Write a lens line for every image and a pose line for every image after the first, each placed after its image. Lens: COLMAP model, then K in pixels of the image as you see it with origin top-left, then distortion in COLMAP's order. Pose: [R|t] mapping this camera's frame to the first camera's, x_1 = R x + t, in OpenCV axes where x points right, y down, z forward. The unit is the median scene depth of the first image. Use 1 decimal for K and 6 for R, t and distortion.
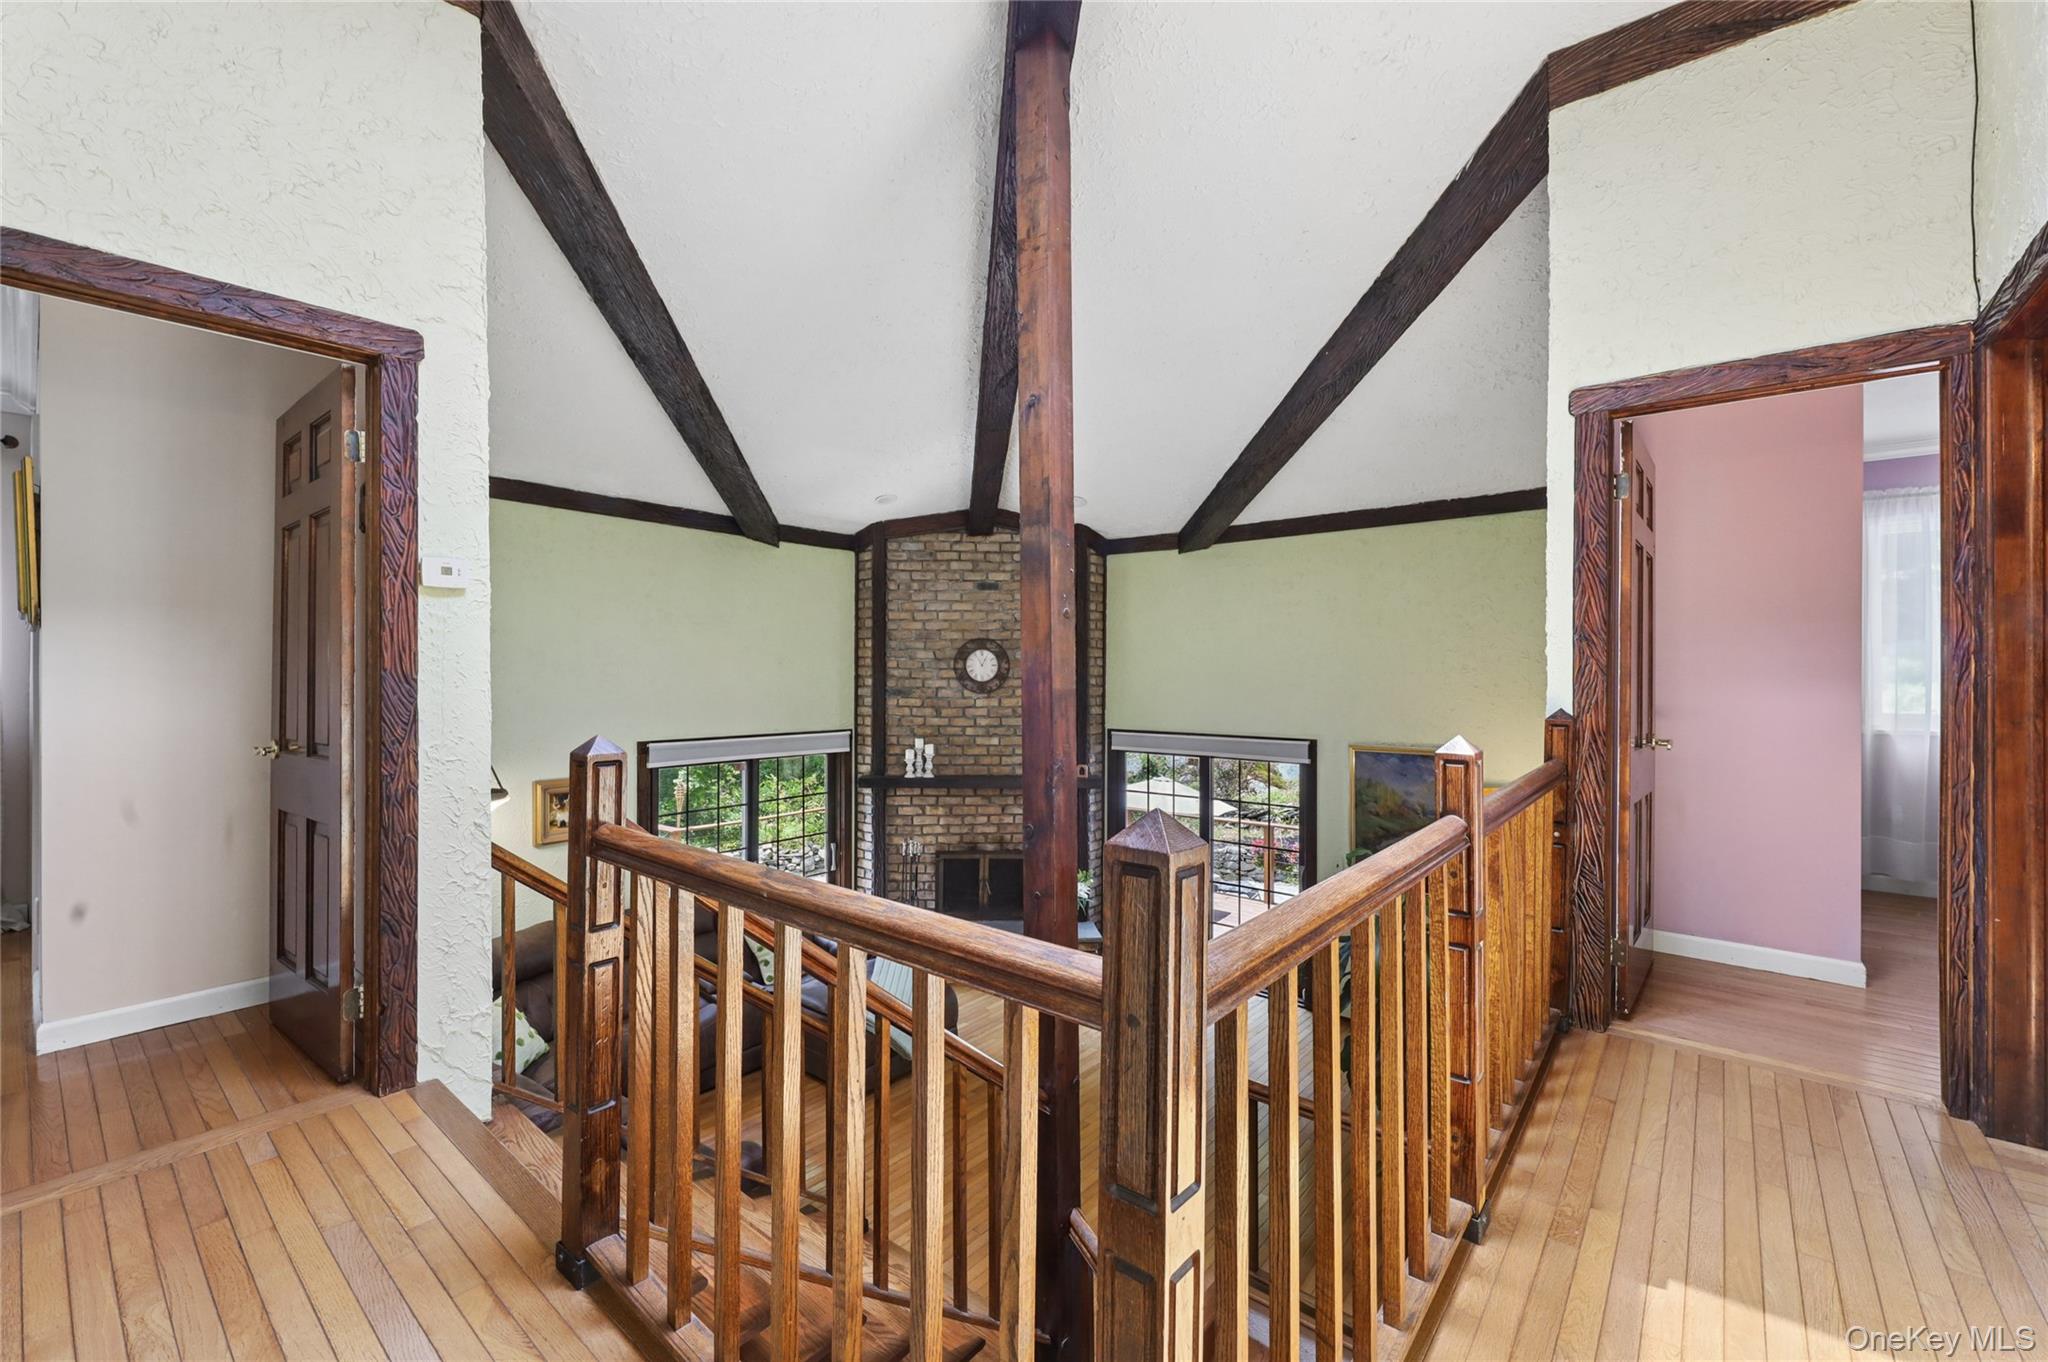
lens RADIAL K [[820.1, 0, 1067.6], [0, 820.1, 680.9], [0, 0, 1]] dist [0.001633, 0.000060]
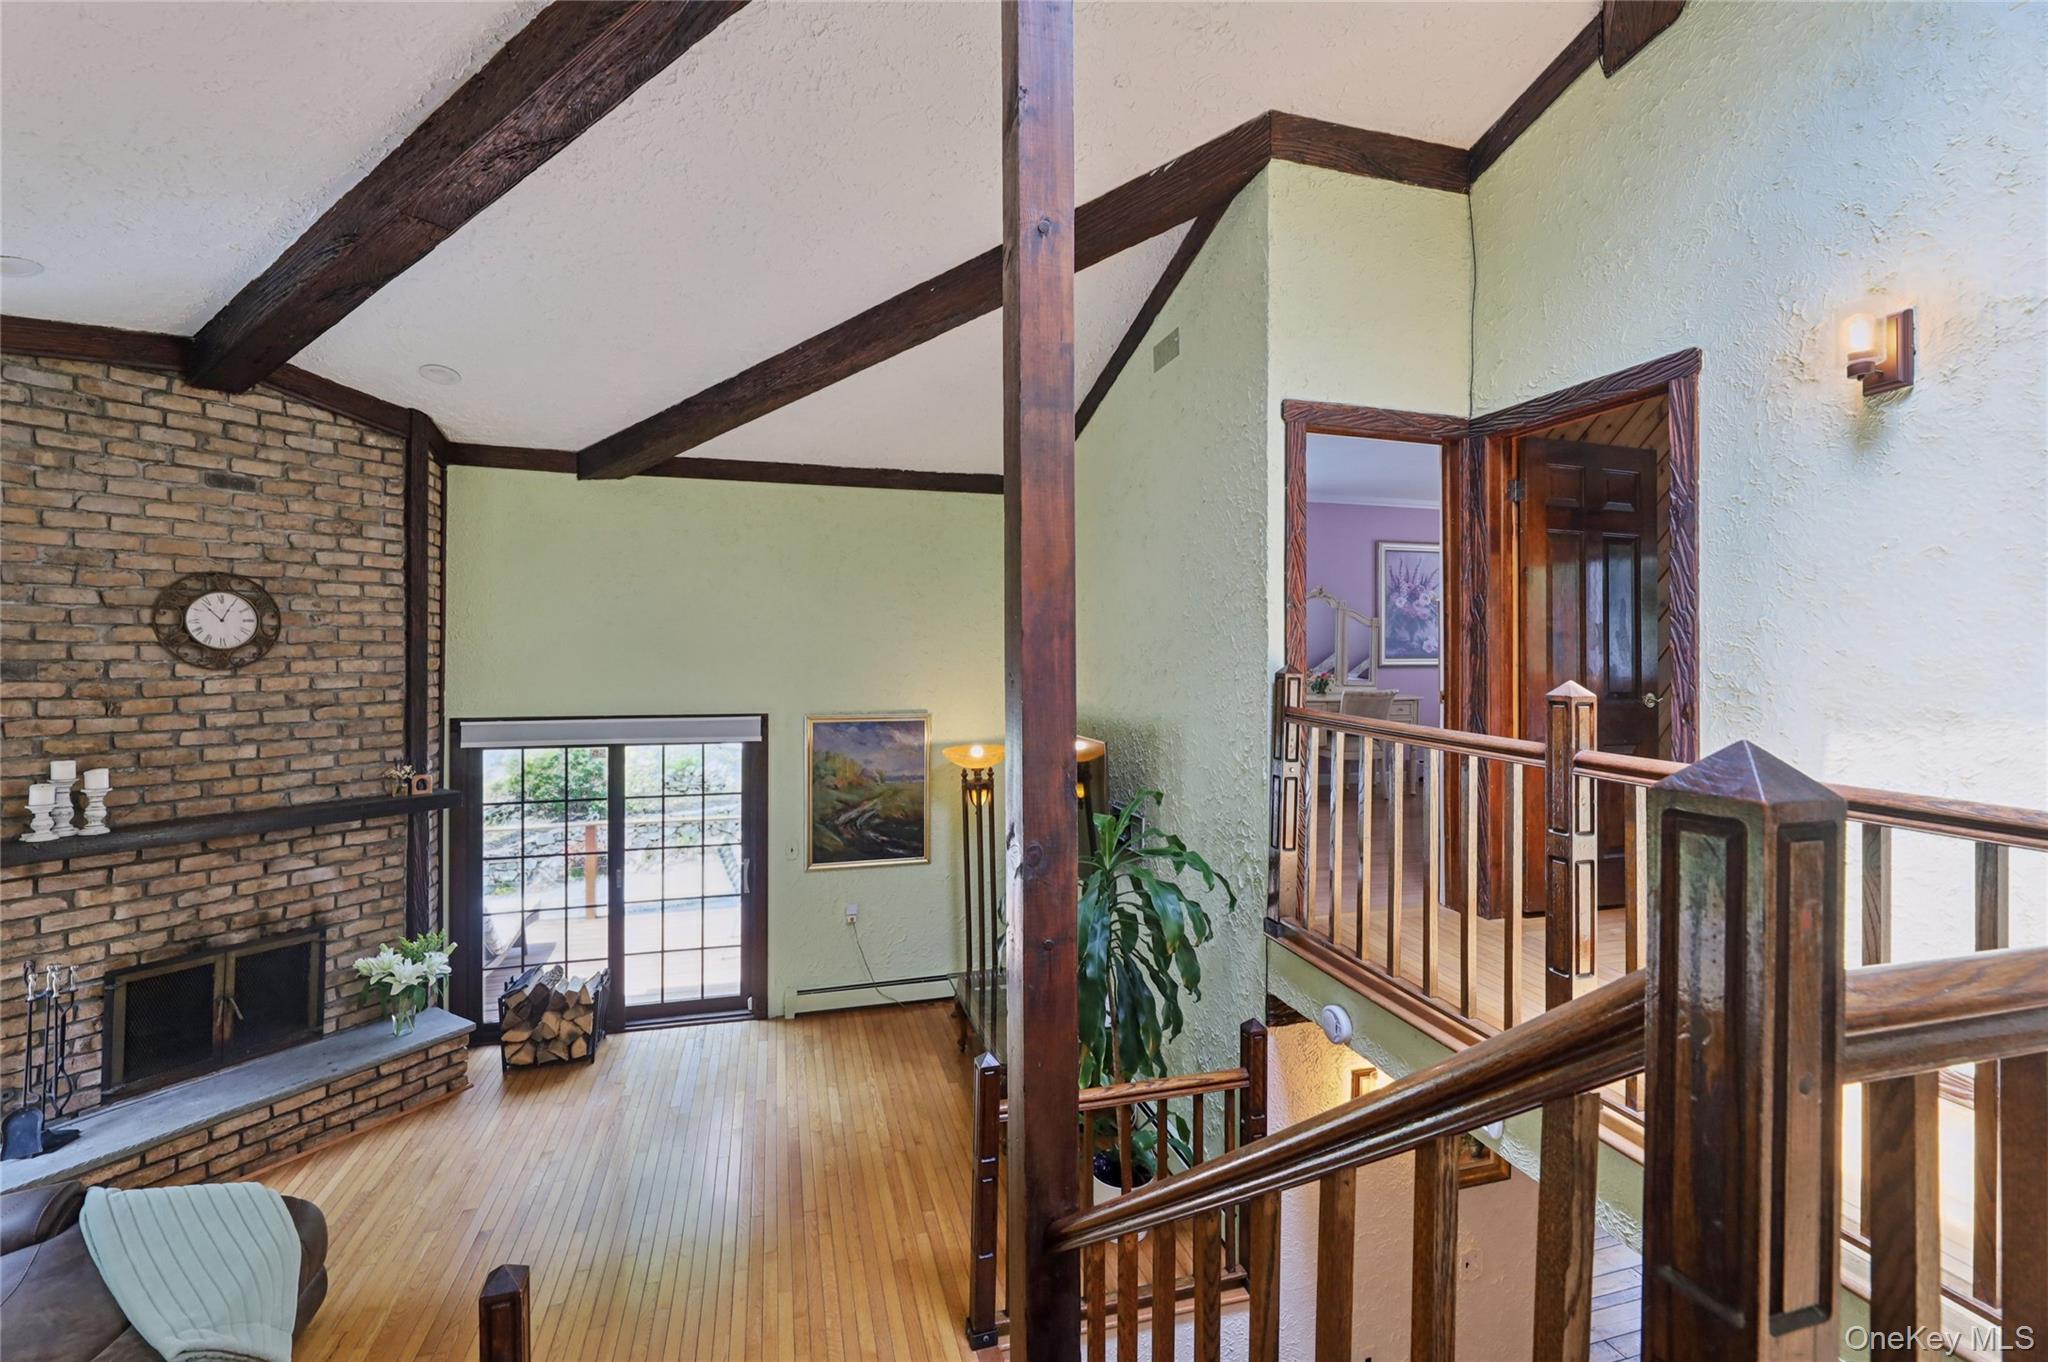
lens RADIAL K [[820.0, 0, 1030.1], [0, 820.0, 653.7], [0, 0, 1]] dist [-0.001866, -0.000638]
pose [[0.608037, -0.004236, 0.793897, -0.213799], [0.003816, 0.999990, 0.002413, 0.004955], [-0.793899, 0.001563, 0.608047, 0.214111]]
